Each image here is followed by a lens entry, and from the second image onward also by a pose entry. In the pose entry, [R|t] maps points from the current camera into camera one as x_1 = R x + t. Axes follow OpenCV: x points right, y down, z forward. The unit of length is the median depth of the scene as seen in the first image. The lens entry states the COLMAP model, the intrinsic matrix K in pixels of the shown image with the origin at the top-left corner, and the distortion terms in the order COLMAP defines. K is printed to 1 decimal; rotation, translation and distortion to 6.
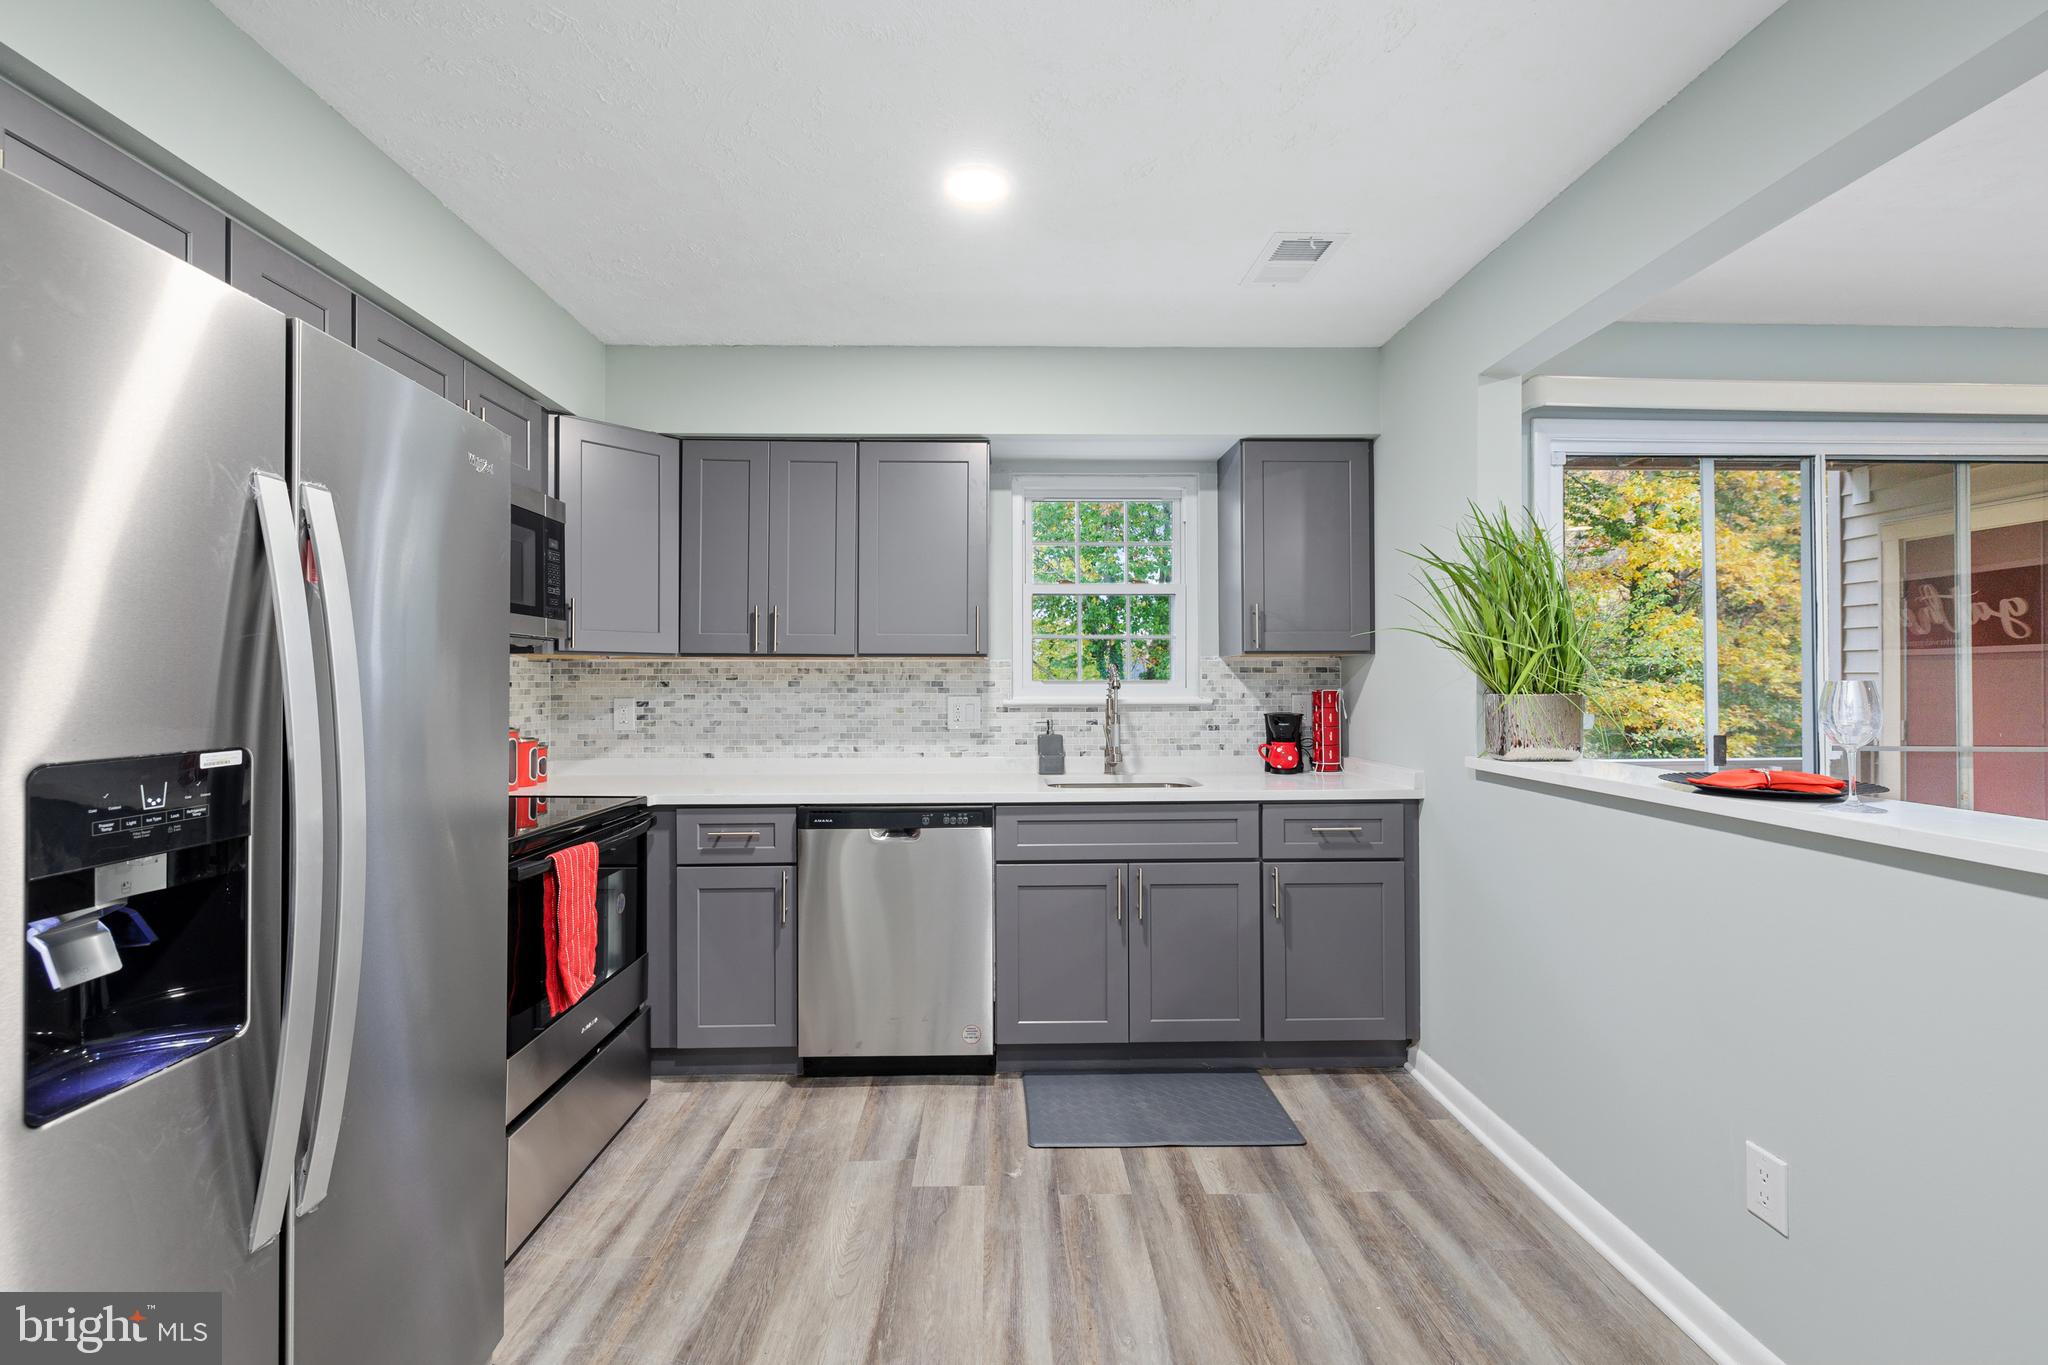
lens RADIAL K [[864.0, 0, 1015.2], [0, 864.0, 679.6], [0, 0, 1]] dist [-0.002202, -0.000020]
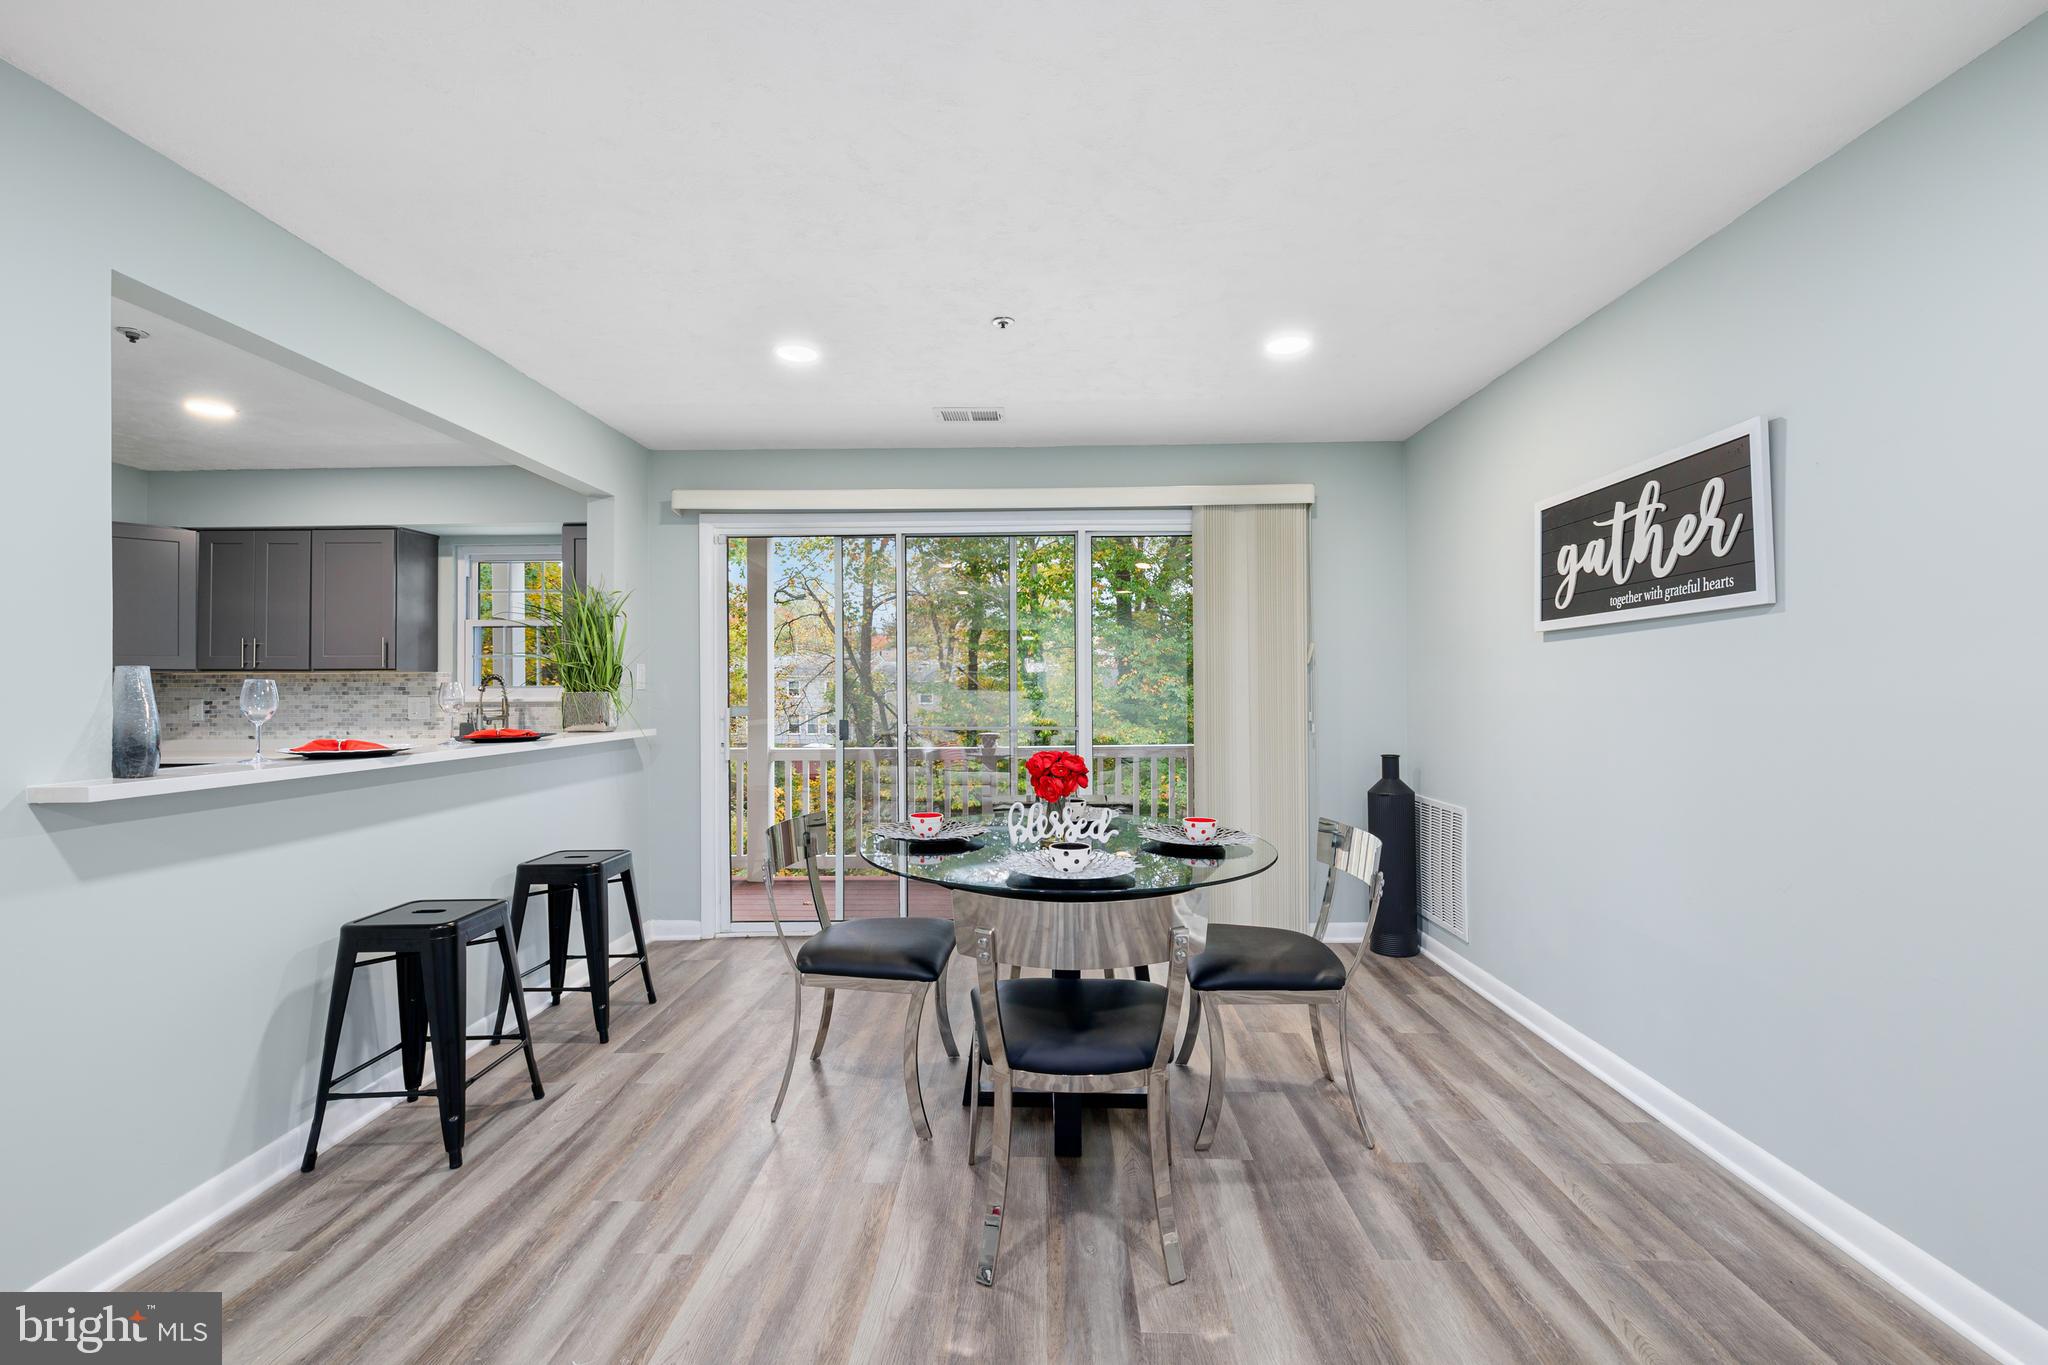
lens RADIAL K [[875.0, 0, 1015.7], [0, 875.0, 678.2], [0, 0, 1]] dist [-0.000578, 0.000050]
pose [[0.998790, -0.004935, -0.048934, 1.057782], [0.004653, 0.999972, -0.005860, 0.000752], [0.048962, 0.005625, 0.998785, -0.448903]]
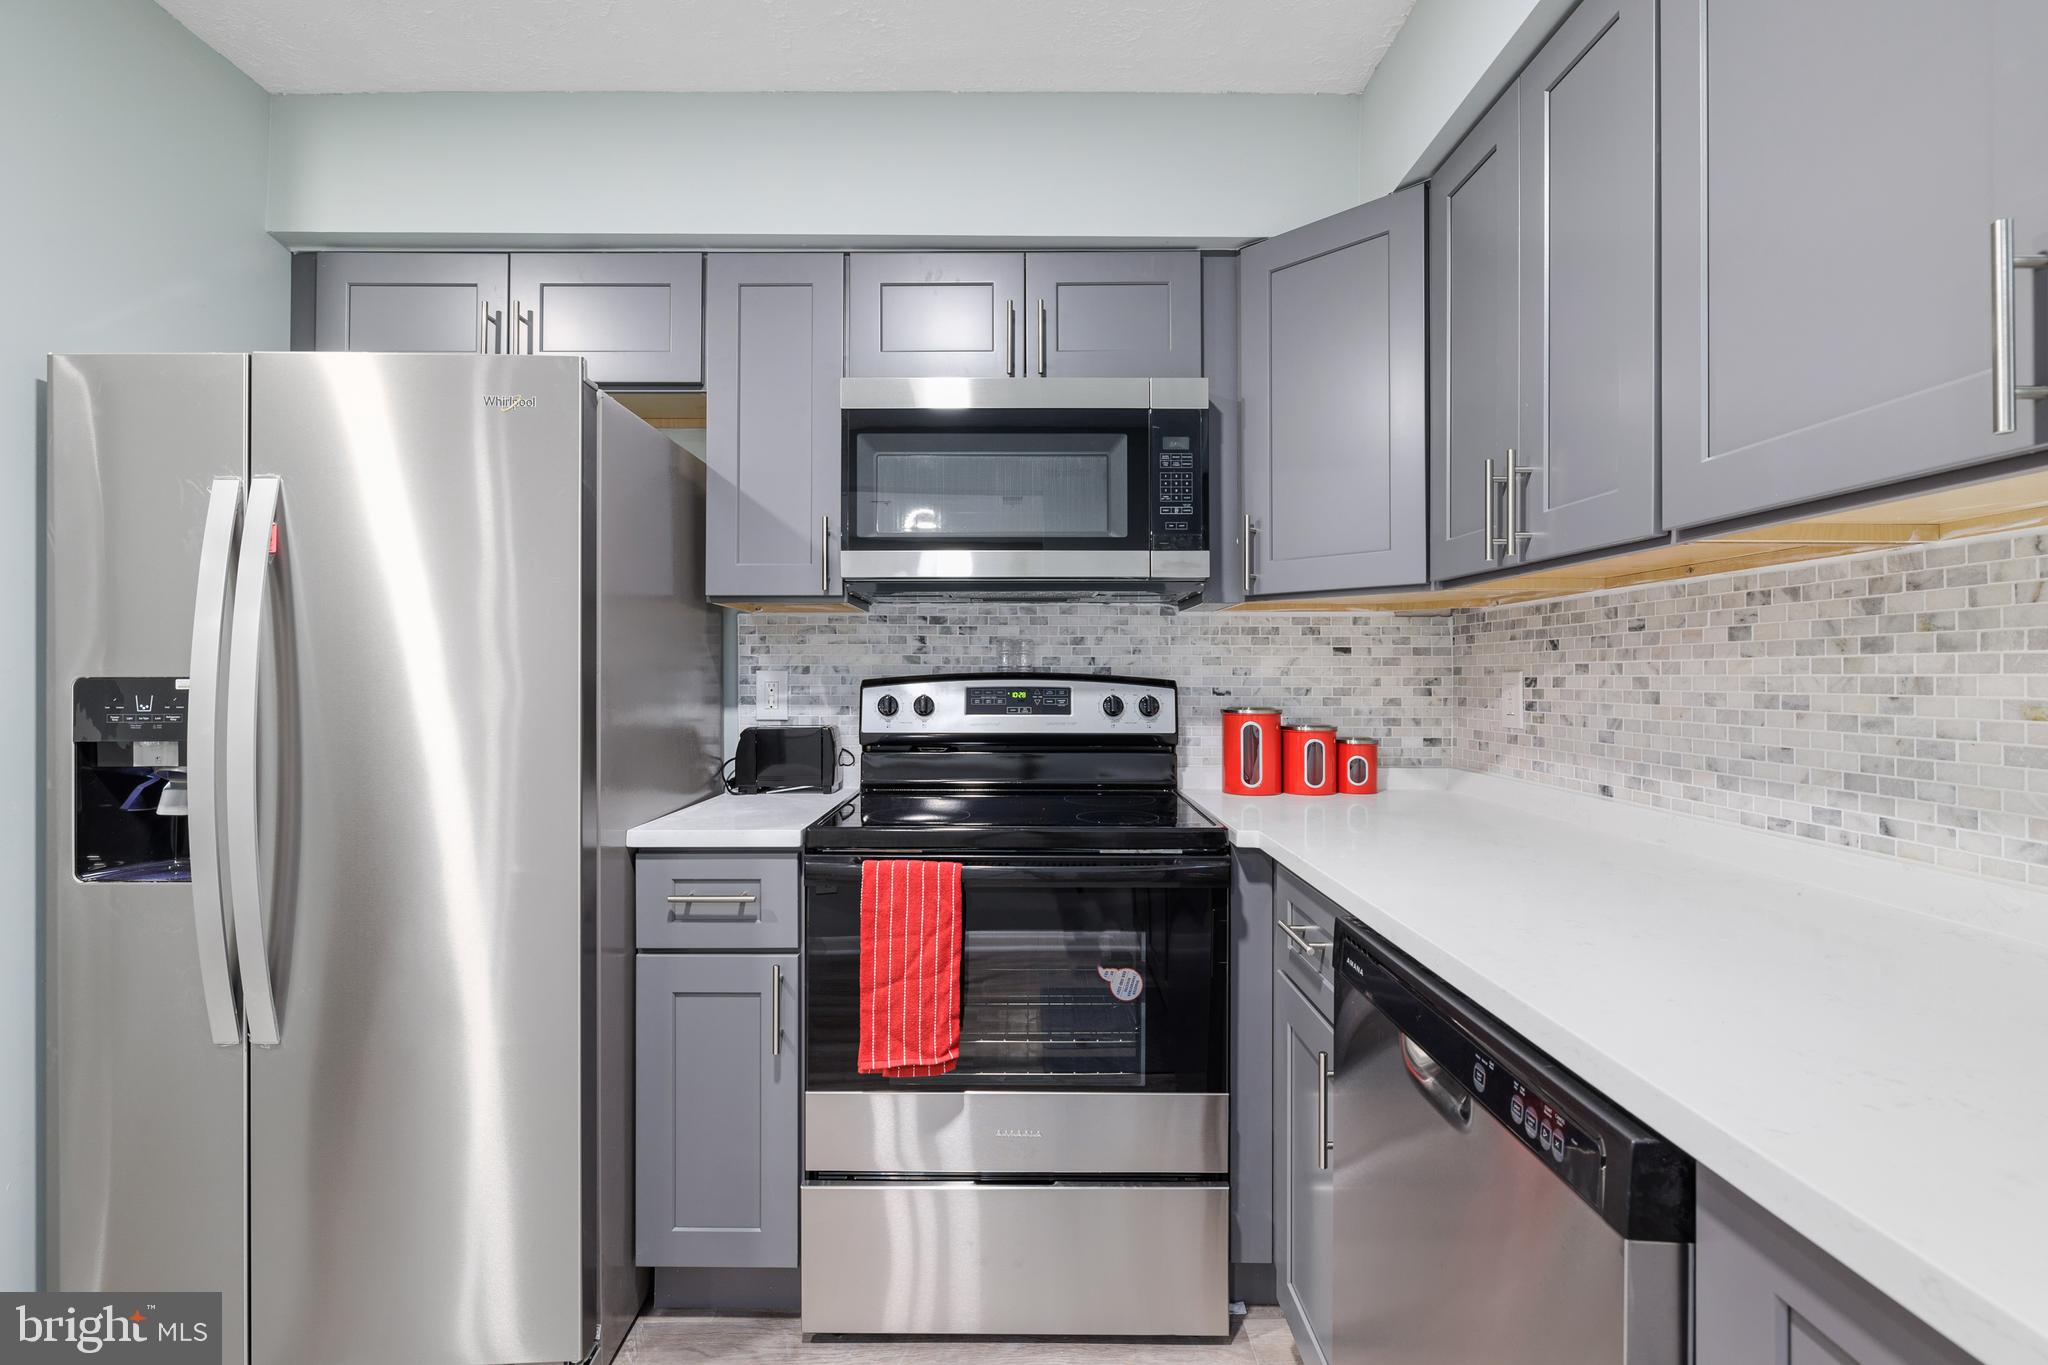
lens RADIAL K [[934.8, 0, 1020.9], [0, 934.8, 669.4], [0, 0, 1]] dist [-0.003856, 0.000160]
pose [[-0.023383, -0.005778, -0.999710, 0.175547], [0.002581, 0.999980, -0.005840, 0.023454], [0.999723, -0.002717, -0.023367, 0.705444]]
